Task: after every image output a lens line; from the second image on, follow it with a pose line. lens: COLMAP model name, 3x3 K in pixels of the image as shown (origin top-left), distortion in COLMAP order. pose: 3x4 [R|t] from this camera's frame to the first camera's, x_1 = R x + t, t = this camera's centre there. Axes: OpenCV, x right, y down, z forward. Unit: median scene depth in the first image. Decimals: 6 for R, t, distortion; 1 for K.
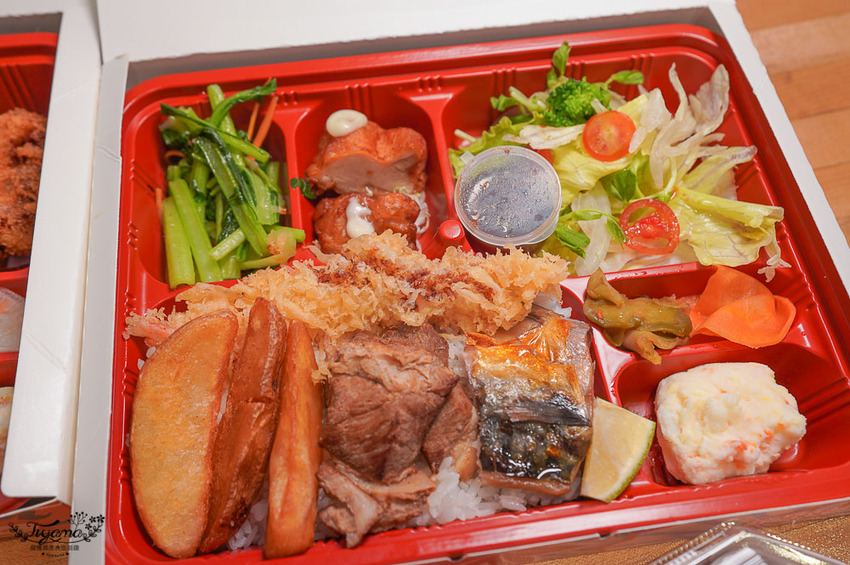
lens RADIAL K [[722.0, 0, 423.3], [0, 722.0, 298.7], [0, 0, 1]] dist [-0.001093, 0.000694]
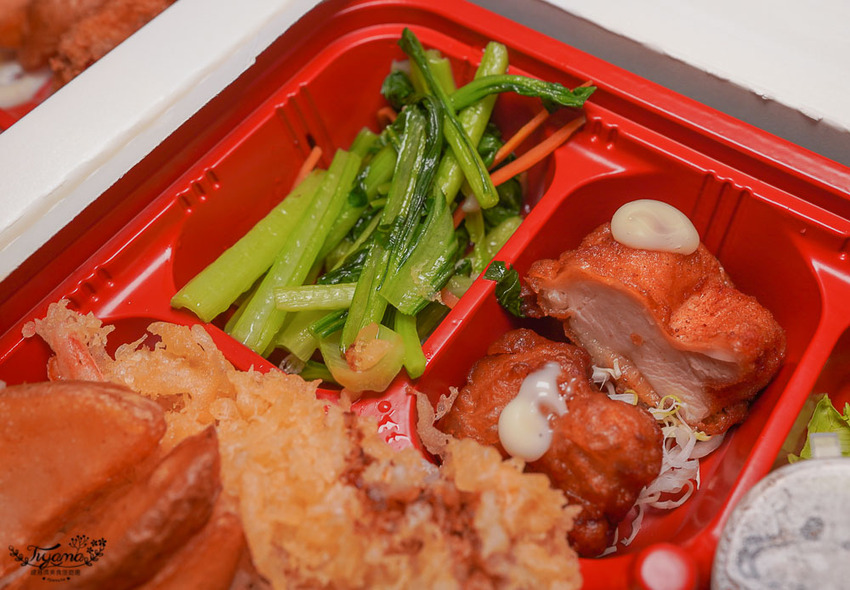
lens RADIAL K [[889.8, 0, 484.0], [0, 889.8, 266.8], [0, 0, 1]] dist [0.007793, 0.002504]
pose [[0.735218, 0.541781, -0.407342, 0.071973], [-0.588600, 0.808324, 0.012731, -0.177961], [0.336162, 0.230402, 0.913187, 0.462962]]
